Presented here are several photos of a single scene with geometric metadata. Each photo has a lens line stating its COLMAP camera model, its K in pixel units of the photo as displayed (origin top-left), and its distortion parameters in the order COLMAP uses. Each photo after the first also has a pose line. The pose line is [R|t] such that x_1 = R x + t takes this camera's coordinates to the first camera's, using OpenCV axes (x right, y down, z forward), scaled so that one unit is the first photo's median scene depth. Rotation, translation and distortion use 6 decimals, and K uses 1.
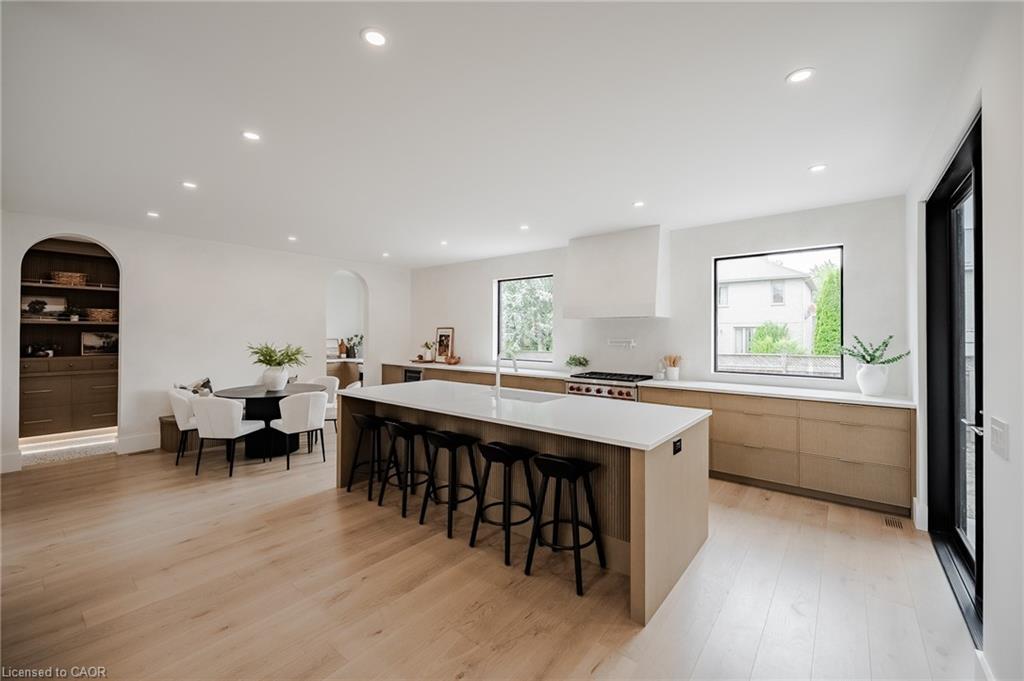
lens RADIAL K [[415.8, 0, 513.3], [0, 415.8, 325.3], [0, 0, 1]] dist [-0.001255, -0.000052]
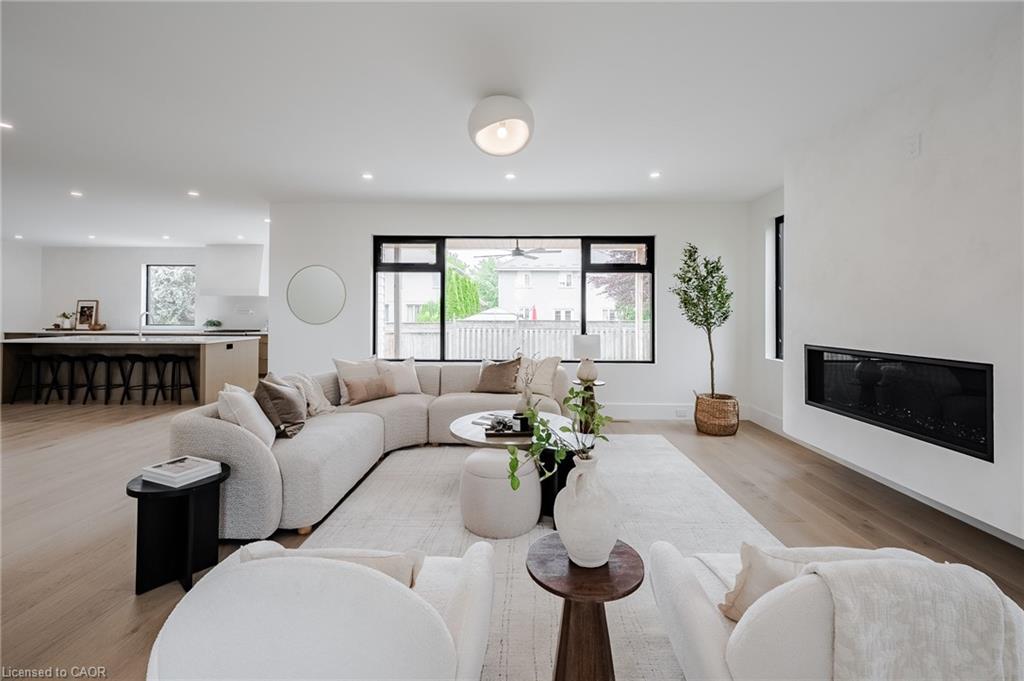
lens RADIAL K [[422.1, 0, 514.2], [0, 422.1, 308.6], [0, 0, 1]] dist [0.001024, 0.000320]
pose [[0.788729, 0.005791, 0.614714, 0.073181], [-0.013862, 0.999869, 0.008368, 0.002853], [-0.614585, -0.015121, 0.788706, -0.930074]]
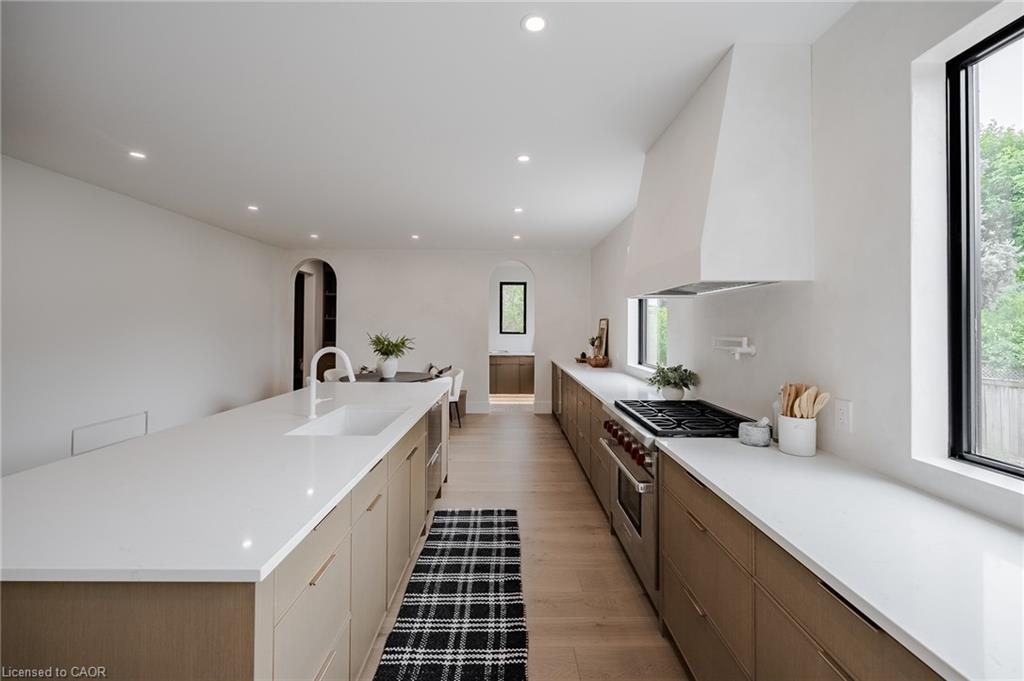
lens RADIAL K [[419.2, 0, 512.3], [0, 419.2, 317.8], [0, 0, 1]] dist [-0.002830, -0.000169]
pose [[0.635793, -0.016241, -0.771689, 0.434276], [0.012060, 0.999866, -0.011107, 0.013742], [0.771766, -0.002245, 0.635903, 0.493131]]
